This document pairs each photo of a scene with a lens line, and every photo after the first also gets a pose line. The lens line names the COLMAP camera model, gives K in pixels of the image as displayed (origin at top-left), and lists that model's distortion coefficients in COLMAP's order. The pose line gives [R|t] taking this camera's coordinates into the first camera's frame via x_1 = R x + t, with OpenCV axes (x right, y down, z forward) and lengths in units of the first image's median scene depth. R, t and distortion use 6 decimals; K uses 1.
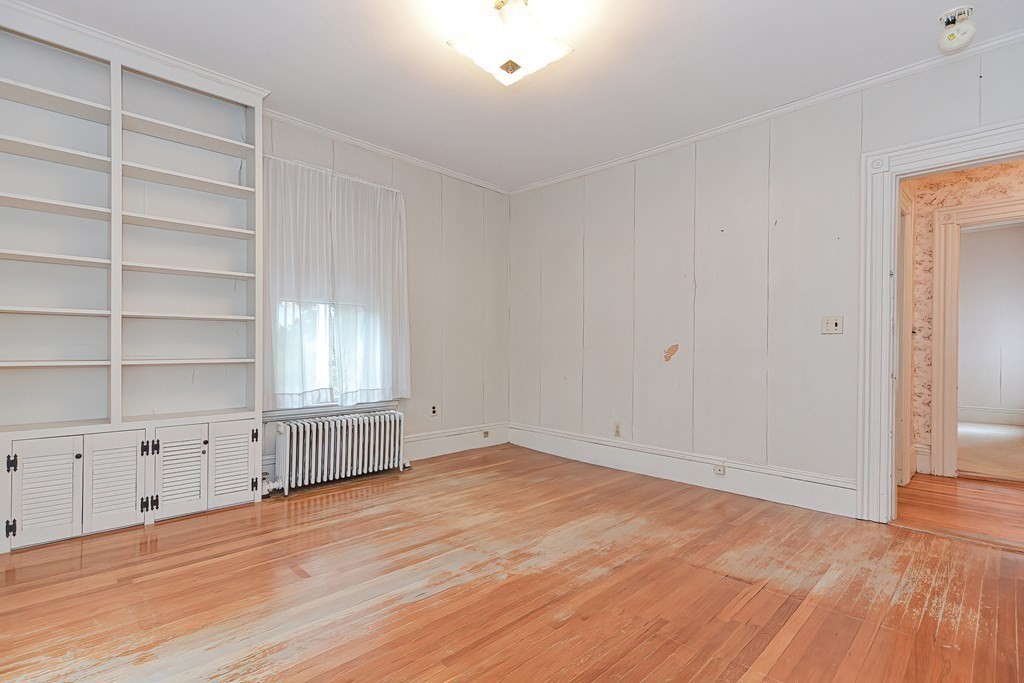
lens RADIAL K [[494.2, 0, 510.4], [0, 494.2, 344.1], [0, 0, 1]] dist [-0.003761, -0.000501]
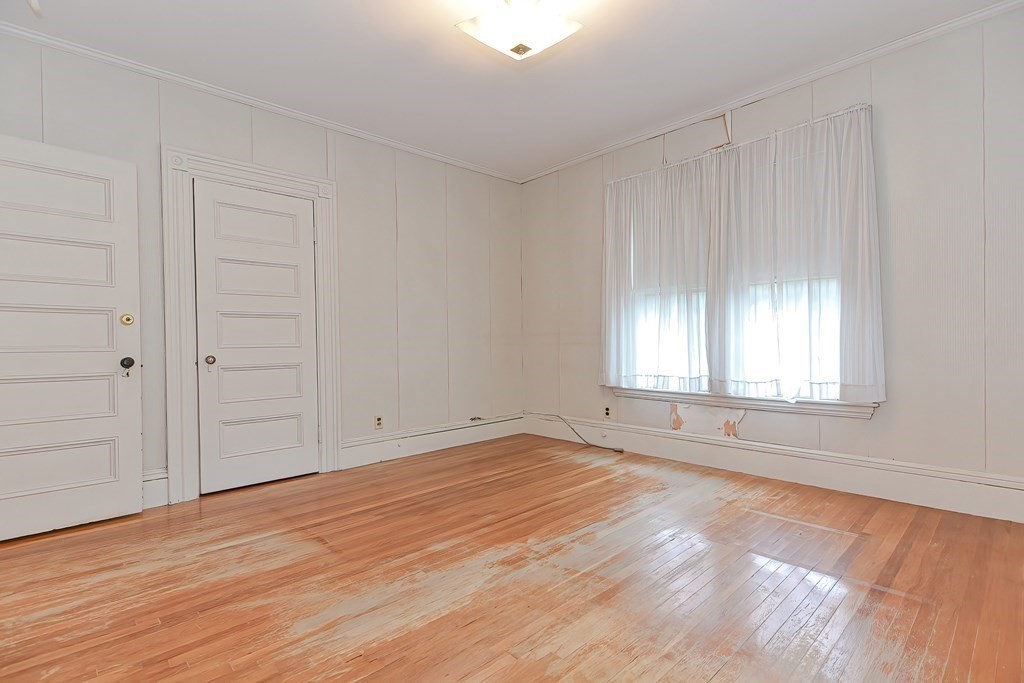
lens RADIAL K [[494.2, 0, 513.0], [0, 494.2, 343.7], [0, 0, 1]] dist [-0.003761, -0.000501]
pose [[-0.999739, 0.005082, 0.022258, -0.001114], [0.005086, 0.999987, 0.000132, 0.030756], [-0.022257, 0.000245, -0.999752, 1.991852]]
